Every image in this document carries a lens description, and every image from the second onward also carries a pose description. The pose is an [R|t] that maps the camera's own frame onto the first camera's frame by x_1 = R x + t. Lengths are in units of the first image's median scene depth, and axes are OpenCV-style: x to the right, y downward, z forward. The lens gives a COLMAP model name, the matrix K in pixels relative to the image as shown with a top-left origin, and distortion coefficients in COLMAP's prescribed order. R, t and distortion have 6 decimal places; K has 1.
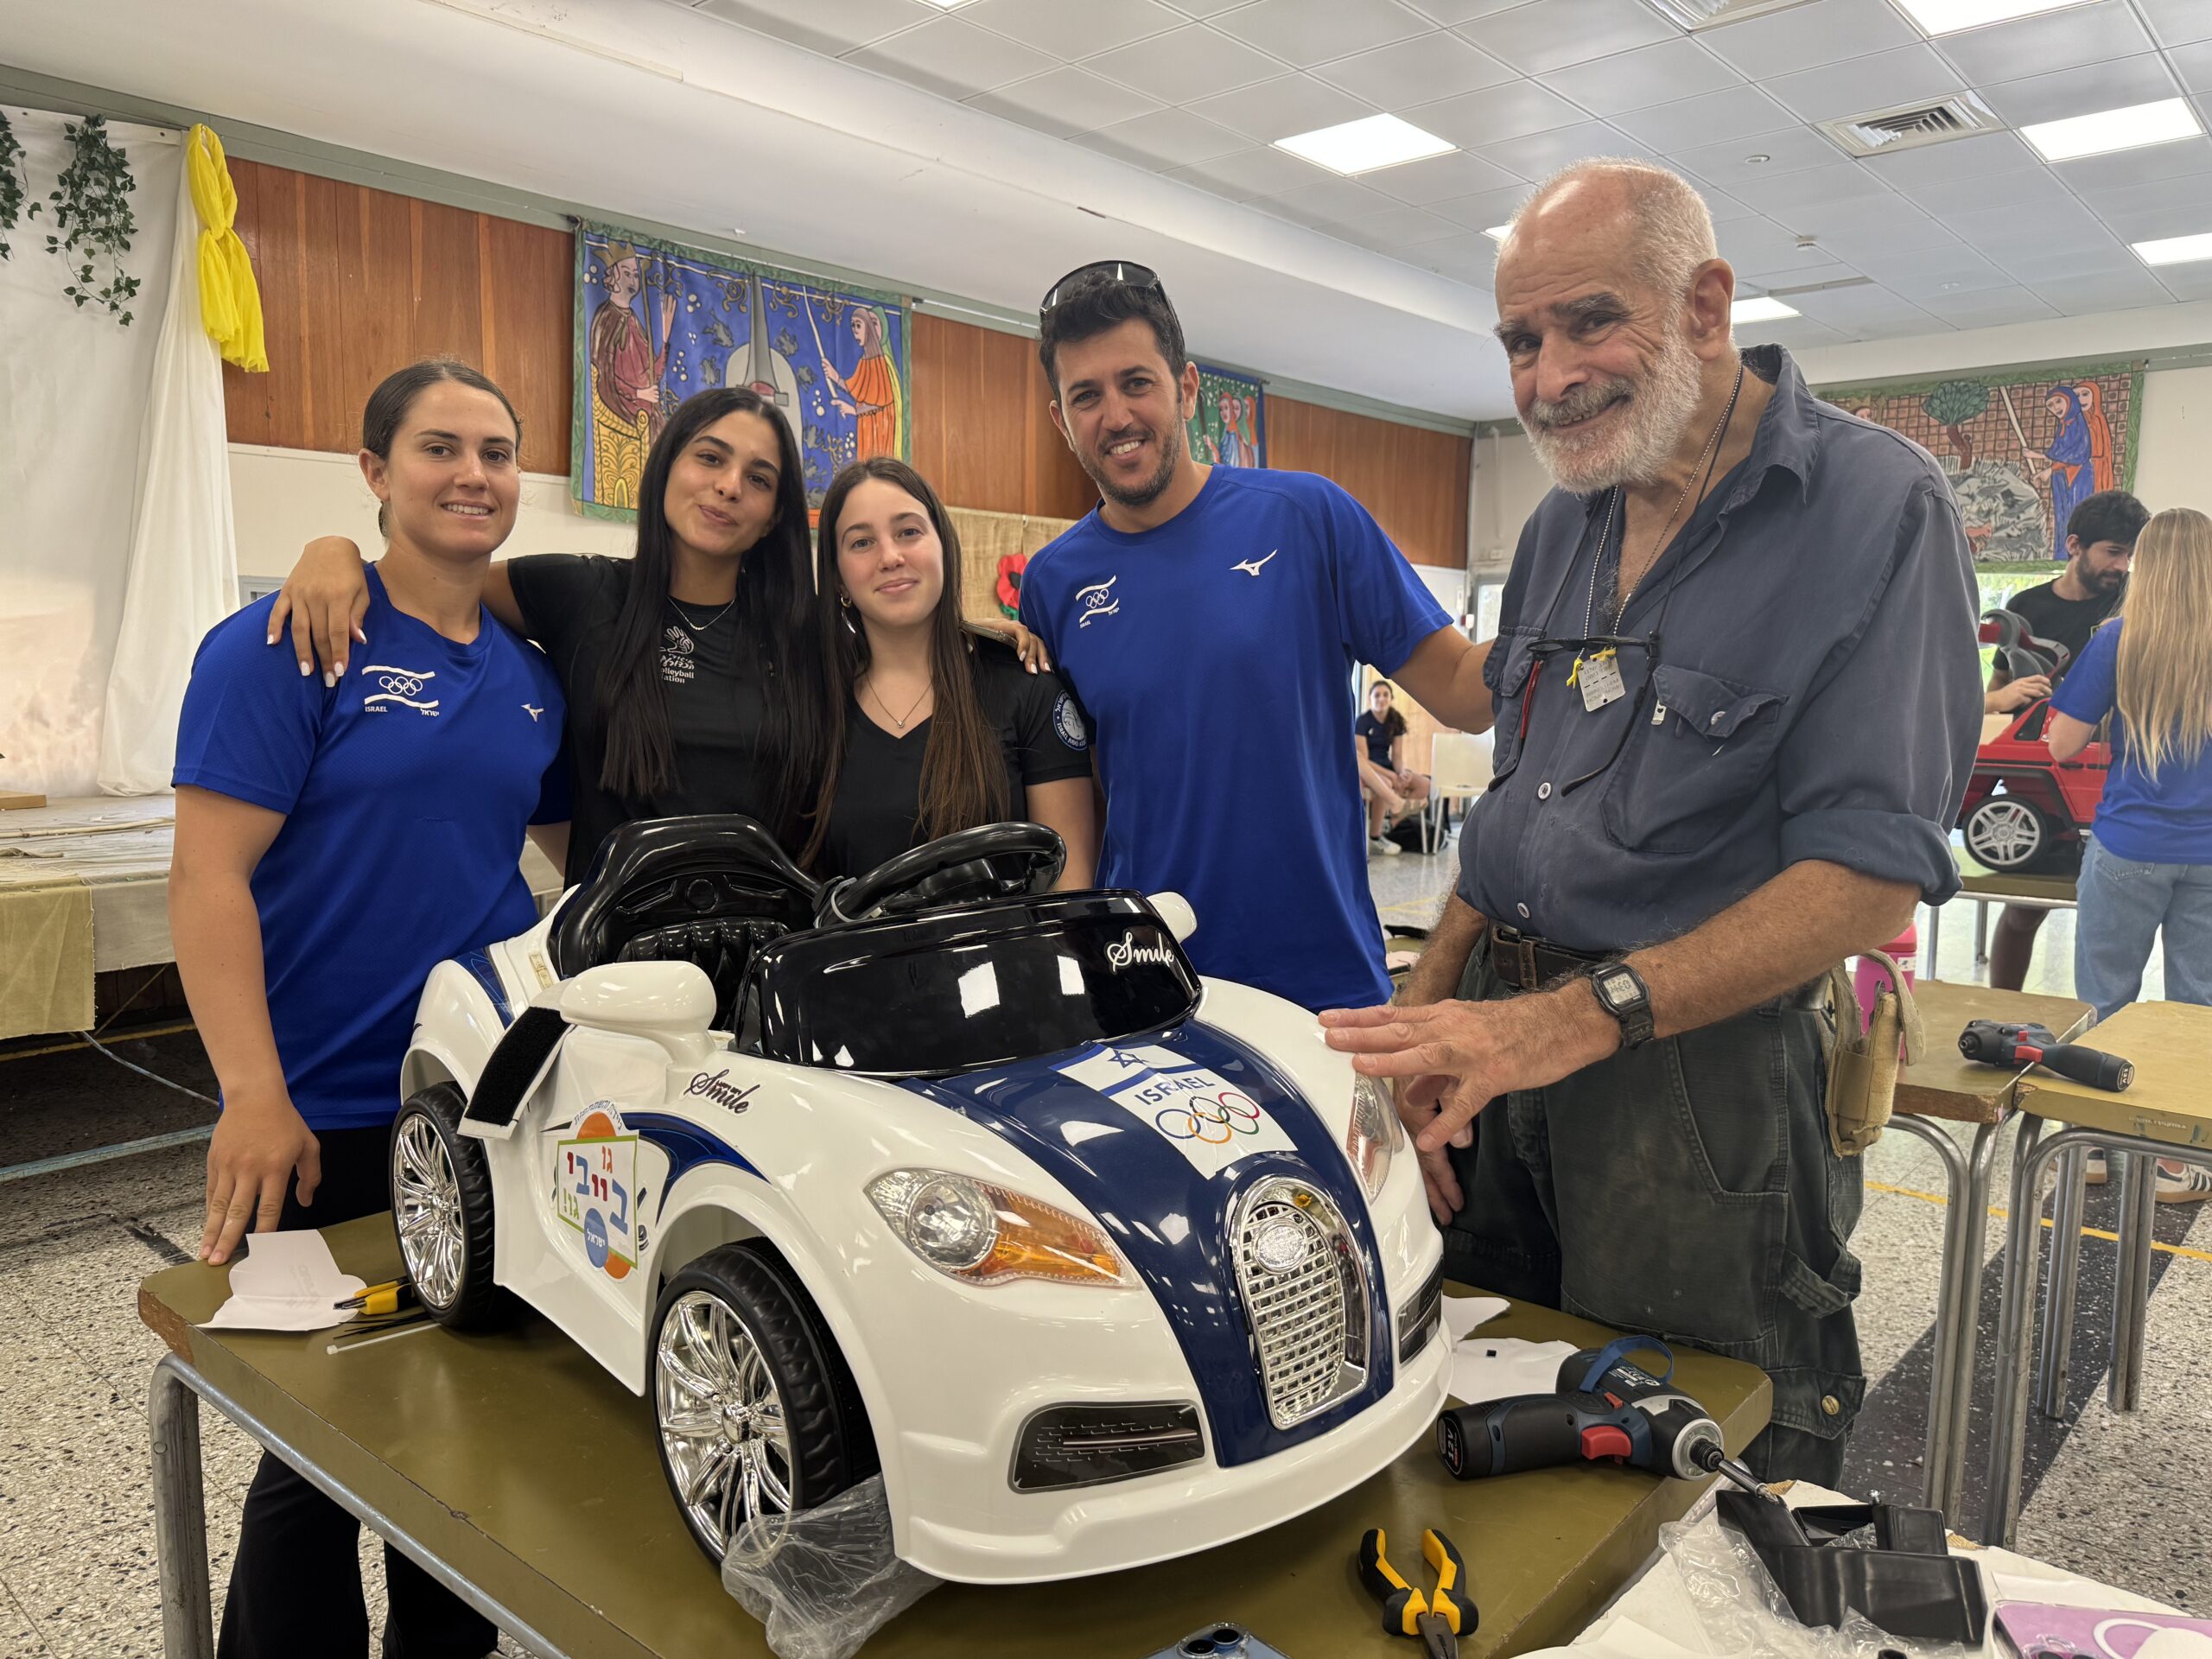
lens RADIAL K [[1607.2, 0, 1106.2], [0, 1607.2, 841.0], [0, 0, 1]] dist [0.021129, -0.027898]
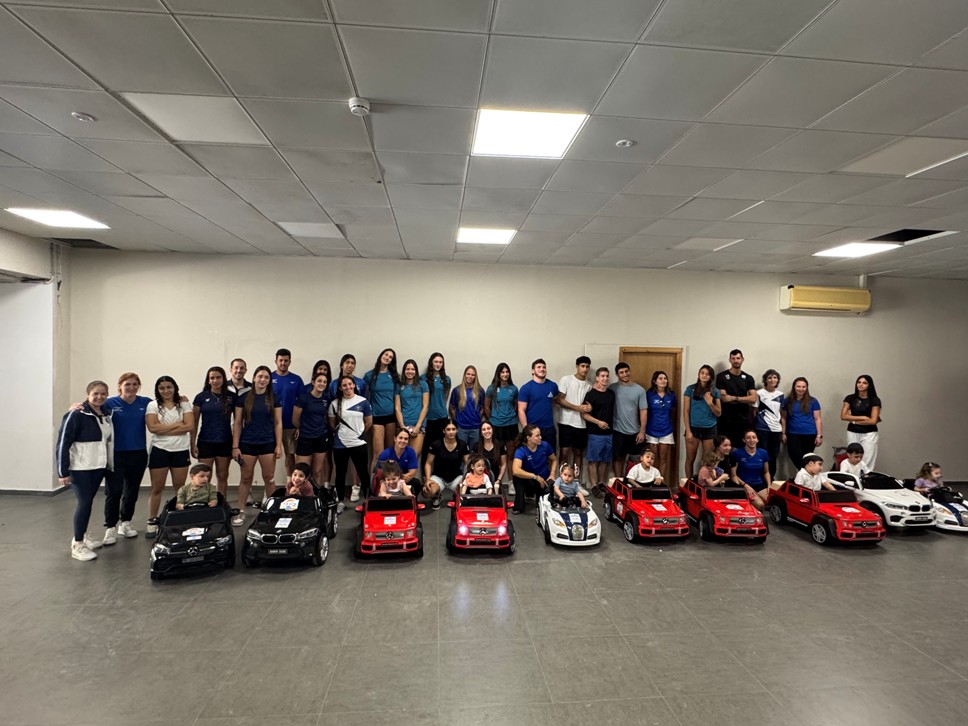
lens RADIAL K [[513.3, 0, 481.2], [0, 513.3, 366.6], [0, 0, 1]] dist [0.003350, 0.000604]
pose [[0.712398, 0.018124, -0.701541, 0.042444], [-0.096865, 0.992637, -0.072720, -0.071093], [0.695058, 0.119760, 0.708909, -1.113203]]
